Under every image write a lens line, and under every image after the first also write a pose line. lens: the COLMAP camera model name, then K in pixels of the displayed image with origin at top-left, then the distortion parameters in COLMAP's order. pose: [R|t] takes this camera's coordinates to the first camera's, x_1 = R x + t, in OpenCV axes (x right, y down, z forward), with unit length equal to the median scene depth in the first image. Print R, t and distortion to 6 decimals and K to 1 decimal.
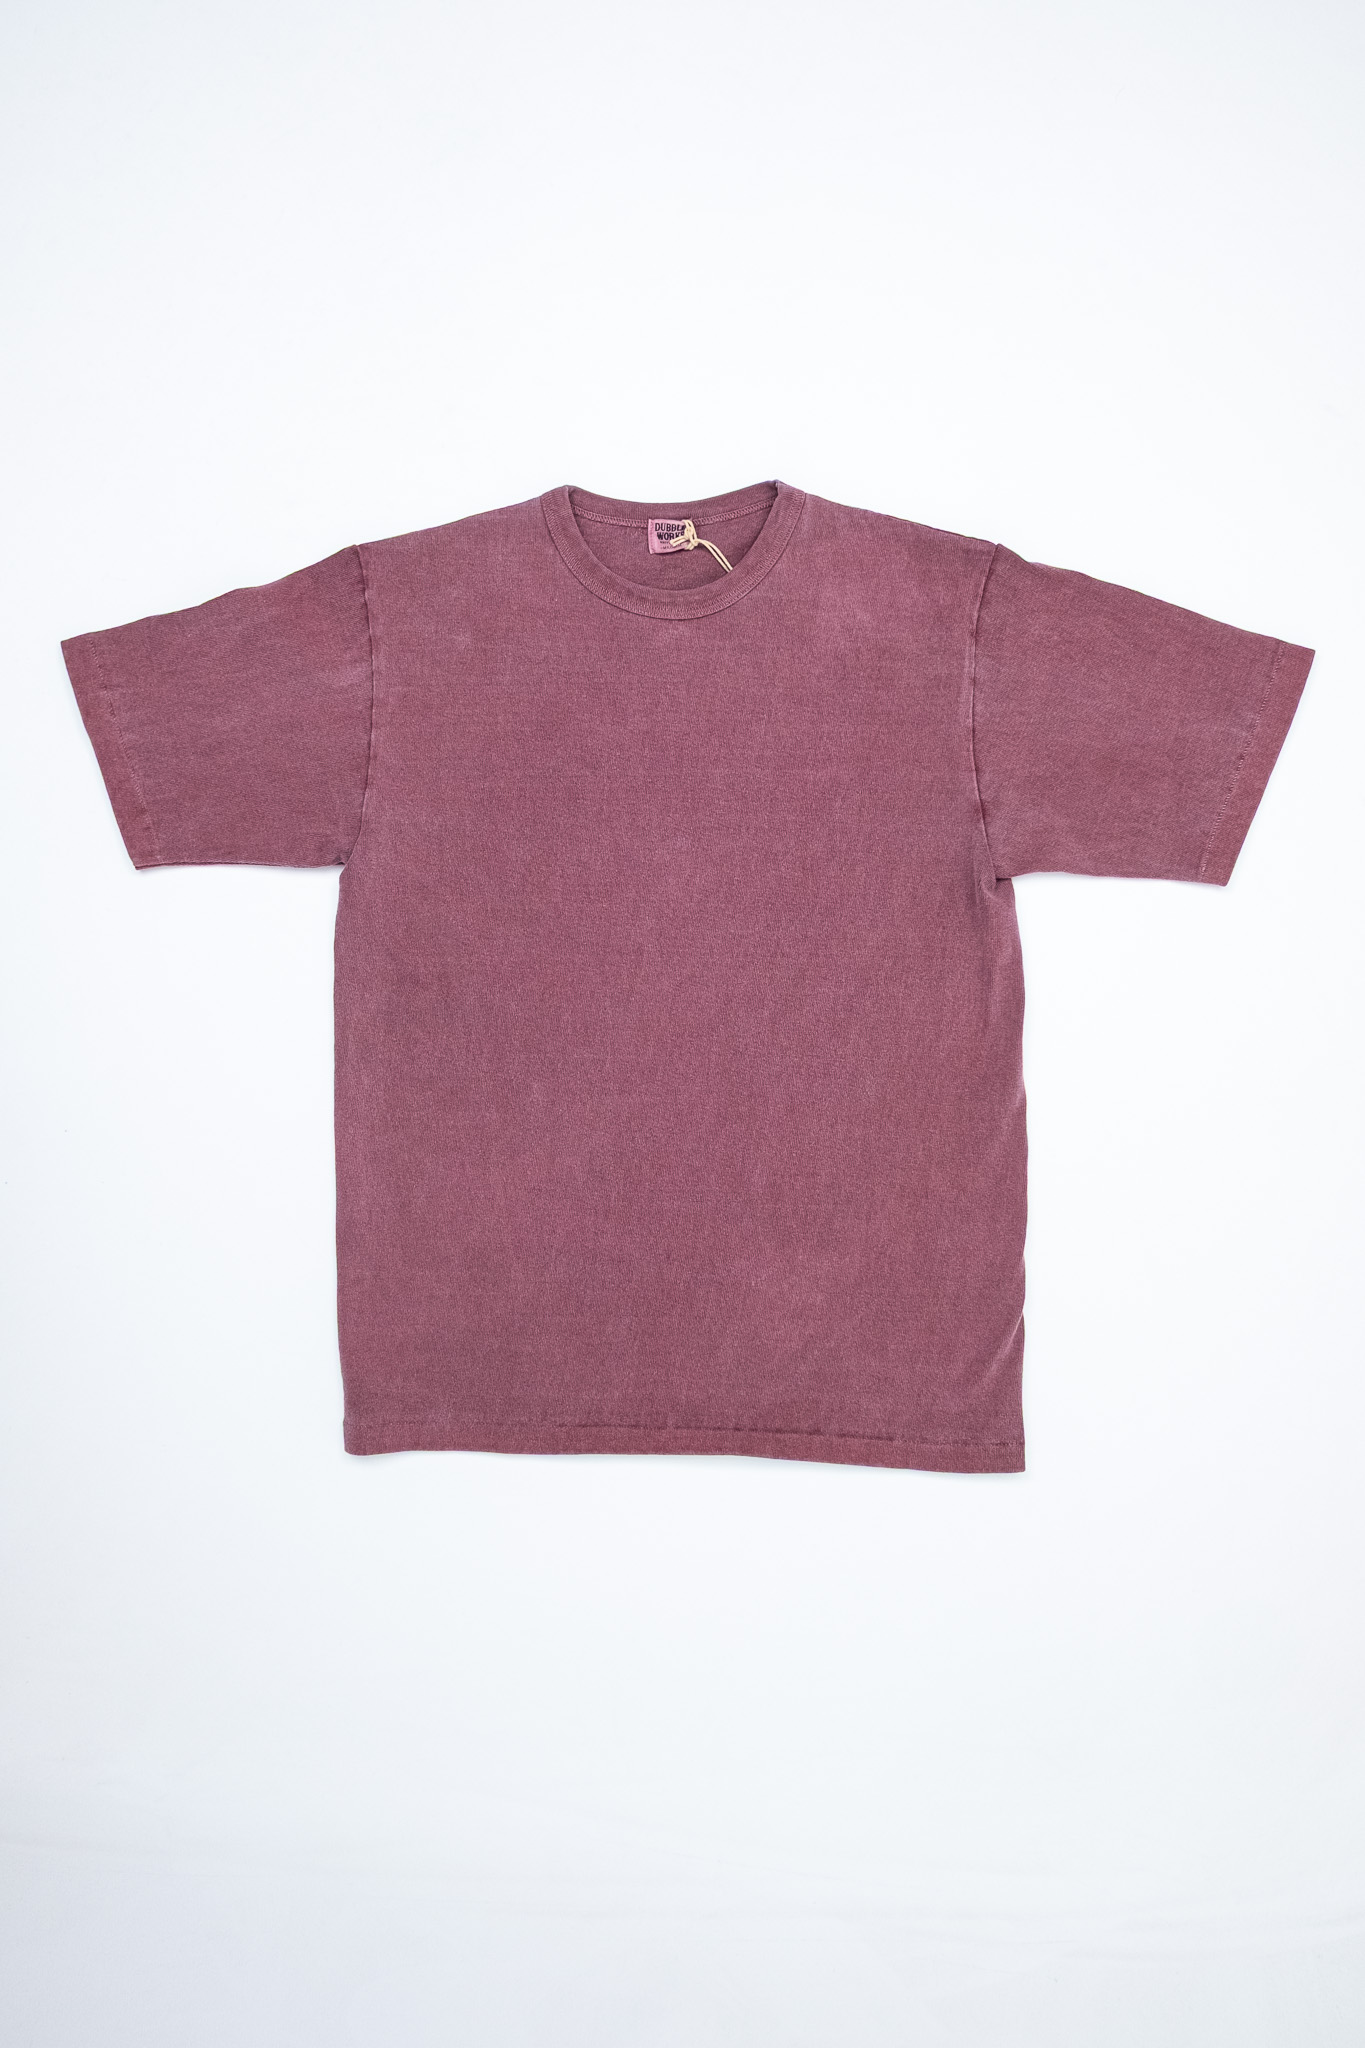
lens RADIAL K [[1590.4, 0, 694.4], [0, 1590.4, 1036.7], [0, 0, 1]] dist [0.006299, -0.011142]
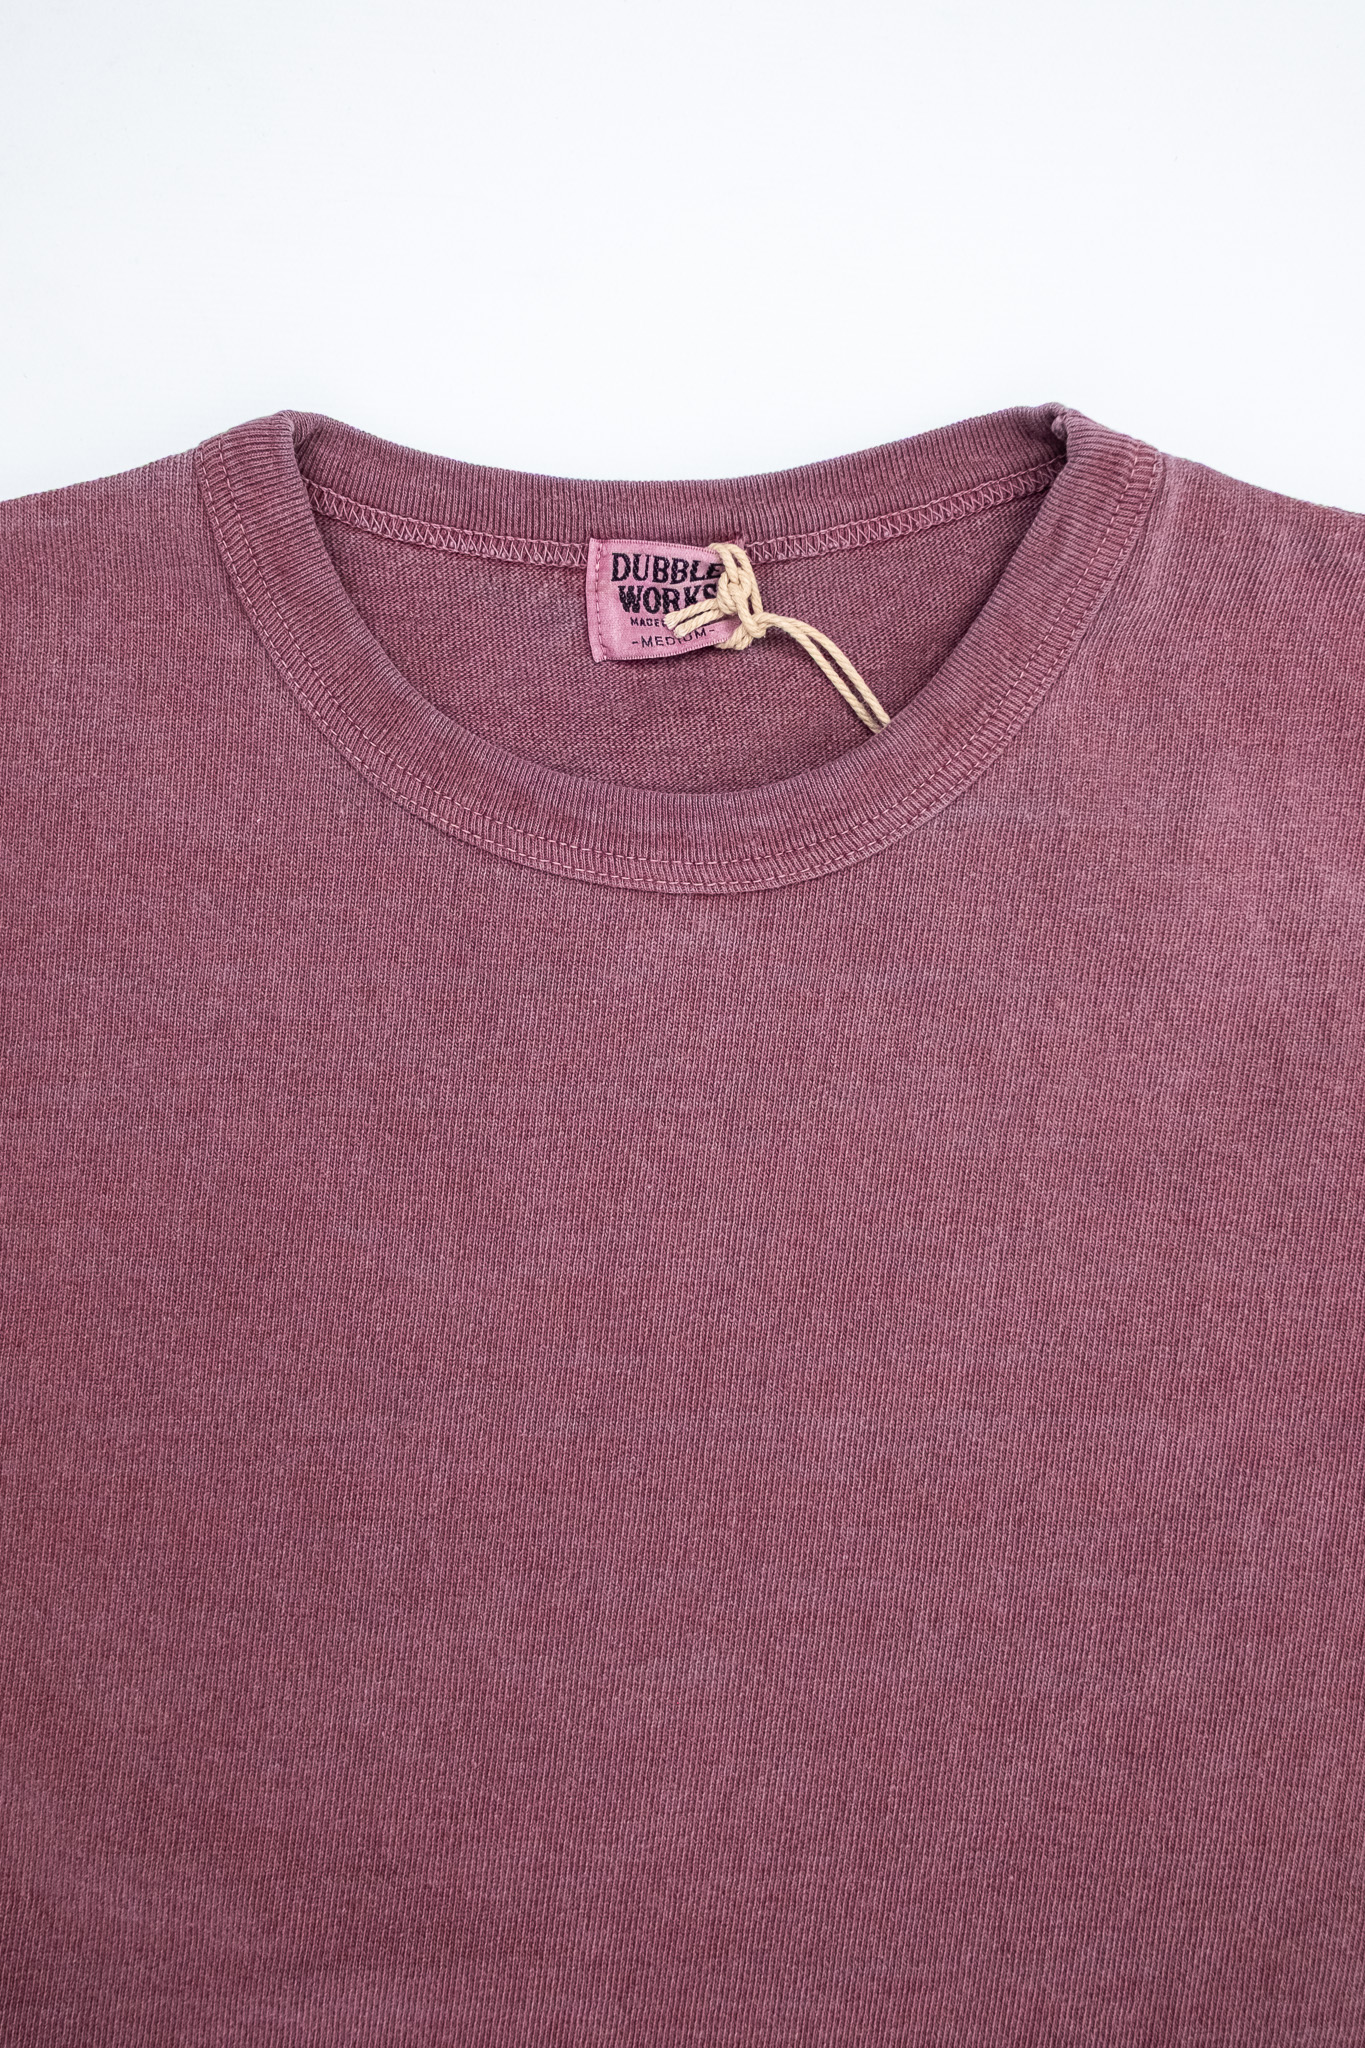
lens RADIAL K [[1590.4, 0, 694.0], [0, 1590.4, 1003.2], [0, 0, 1]] dist [0.006299, -0.011142]
pose [[0.998541, -0.001316, 0.053989, -0.025524], [0.002738, 0.999651, -0.026272, -0.236318], [-0.053935, 0.026381, 0.998196, 0.722042]]
